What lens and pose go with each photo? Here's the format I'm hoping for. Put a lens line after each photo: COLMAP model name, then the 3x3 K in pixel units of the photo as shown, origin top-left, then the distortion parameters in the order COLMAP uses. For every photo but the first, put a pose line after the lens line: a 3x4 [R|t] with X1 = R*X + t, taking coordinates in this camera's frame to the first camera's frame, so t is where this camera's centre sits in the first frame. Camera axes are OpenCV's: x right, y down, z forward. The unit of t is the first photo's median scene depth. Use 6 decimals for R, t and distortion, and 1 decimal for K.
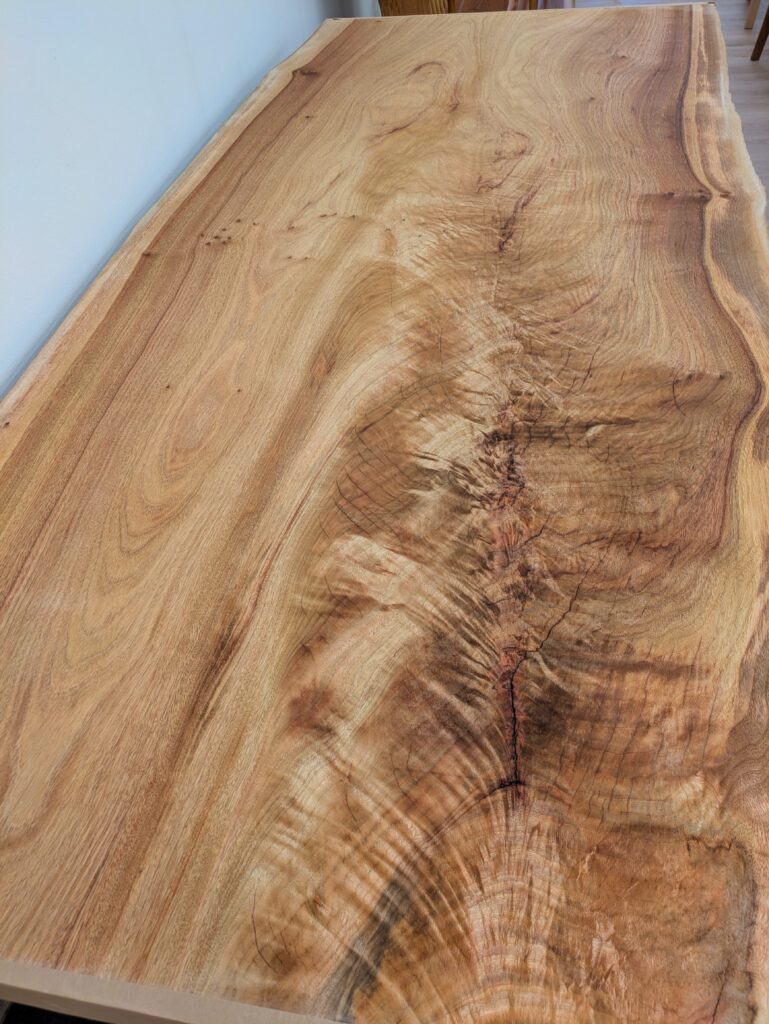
lens RADIAL K [[745.3, 0, 383.7], [0, 745.3, 511.8], [0, 0, 1]] dist [0.035220, -0.017804]
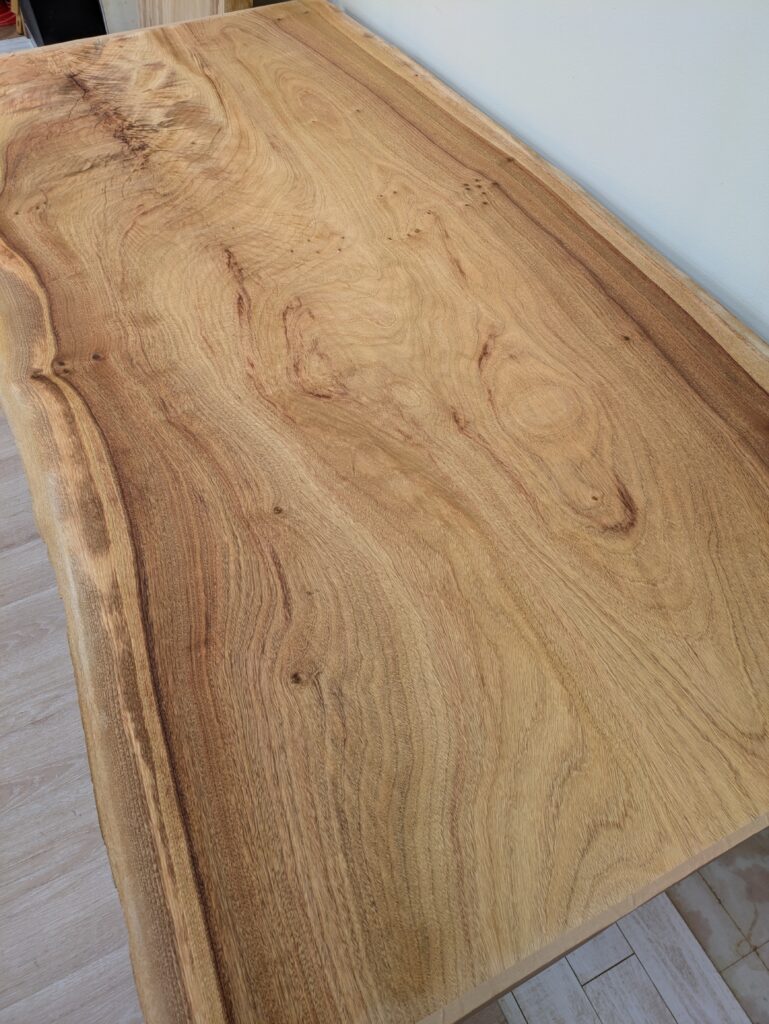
lens RADIAL K [[745.3, 0, 385.9], [0, 745.3, 512.4], [0, 0, 1]] dist [0.035220, -0.017804]
pose [[-0.792098, 0.531970, -0.299313, 0.499403], [-0.397383, -0.077213, 0.914399, -1.457940], [0.463322, 0.843236, 0.272556, 1.129940]]
